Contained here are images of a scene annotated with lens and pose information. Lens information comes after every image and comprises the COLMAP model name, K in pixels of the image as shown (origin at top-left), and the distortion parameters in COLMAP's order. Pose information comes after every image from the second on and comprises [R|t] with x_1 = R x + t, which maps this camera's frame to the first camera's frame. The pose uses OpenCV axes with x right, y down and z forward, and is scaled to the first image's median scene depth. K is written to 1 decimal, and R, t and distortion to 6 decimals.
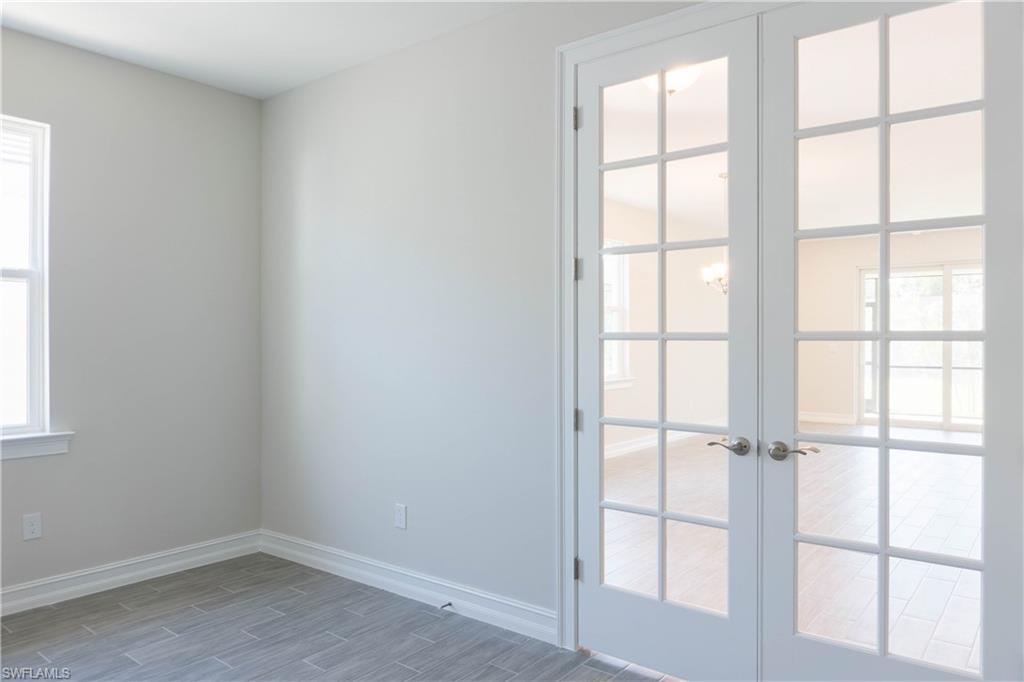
lens RADIAL K [[713.4, 0, 512.0], [0, 713.4, 341.0], [0, 0, 1]] dist [-0.009762, -0.001123]
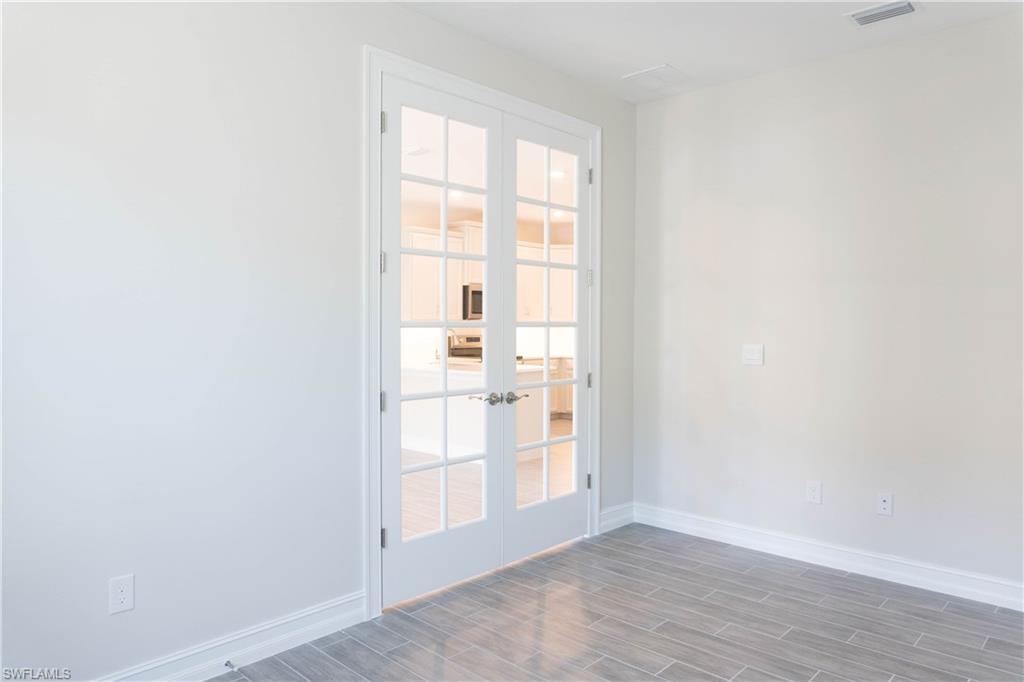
lens RADIAL K [[693.4, 0, 512.0], [0, 693.4, 341.0], [0, 0, 1]] dist [0.004804, 0.000926]
pose [[0.092558, -0.022811, 0.995446, -0.947697], [0.006789, 0.999729, 0.022277, -0.003306], [-0.995684, 0.004697, 0.092688, 0.711650]]
